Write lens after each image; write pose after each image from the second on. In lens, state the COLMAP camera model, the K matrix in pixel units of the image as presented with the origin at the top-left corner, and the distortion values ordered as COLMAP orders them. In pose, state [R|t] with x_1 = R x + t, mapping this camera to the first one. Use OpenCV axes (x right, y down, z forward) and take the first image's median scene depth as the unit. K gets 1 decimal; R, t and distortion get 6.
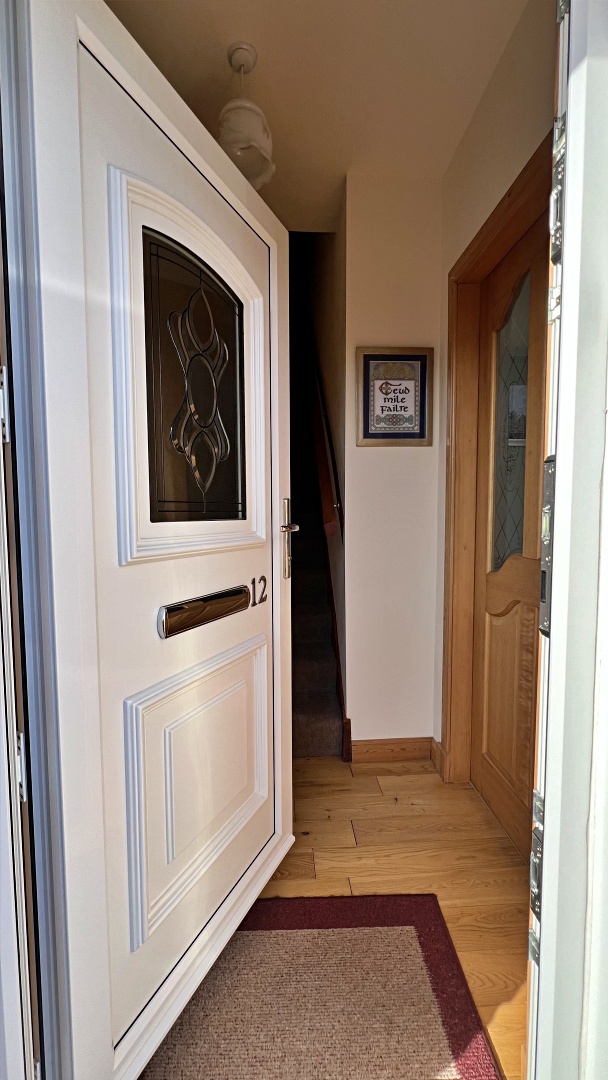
lens RADIAL K [[431.3, 0, 303.5], [0, 431.3, 537.1], [0, 0, 1]] dist [-0.000890, -0.000362]
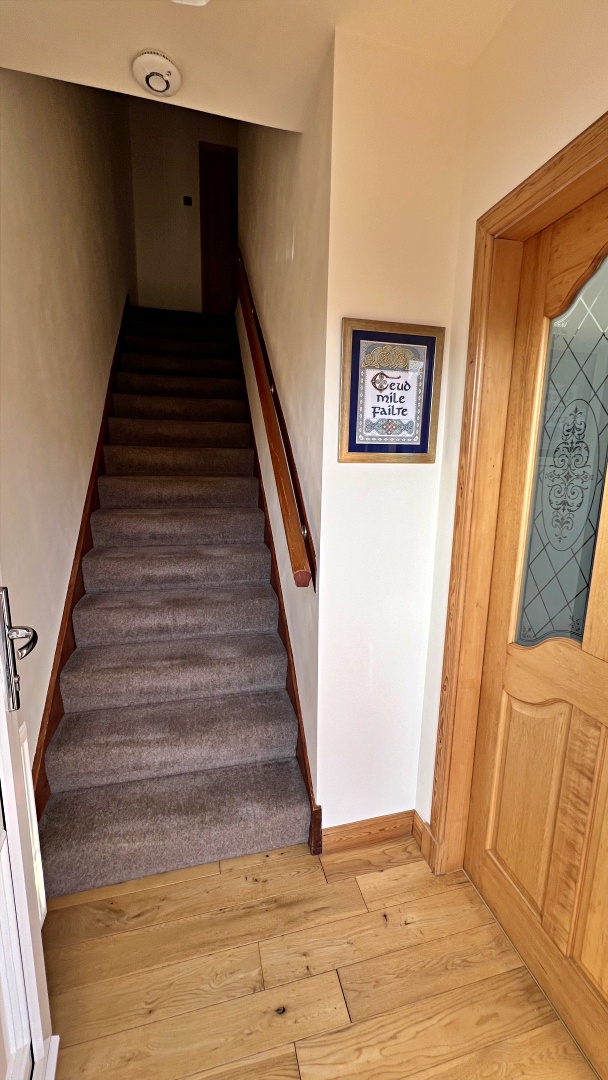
lens RADIAL K [[431.3, 0, 304.4], [0, 431.3, 540.2], [0, 0, 1]] dist [-0.000890, -0.000362]
pose [[0.981557, -0.011934, 0.190797, -0.071123], [-0.010460, 0.993202, 0.115933, -0.164838], [-0.190884, -0.115791, 0.974759, 0.296933]]
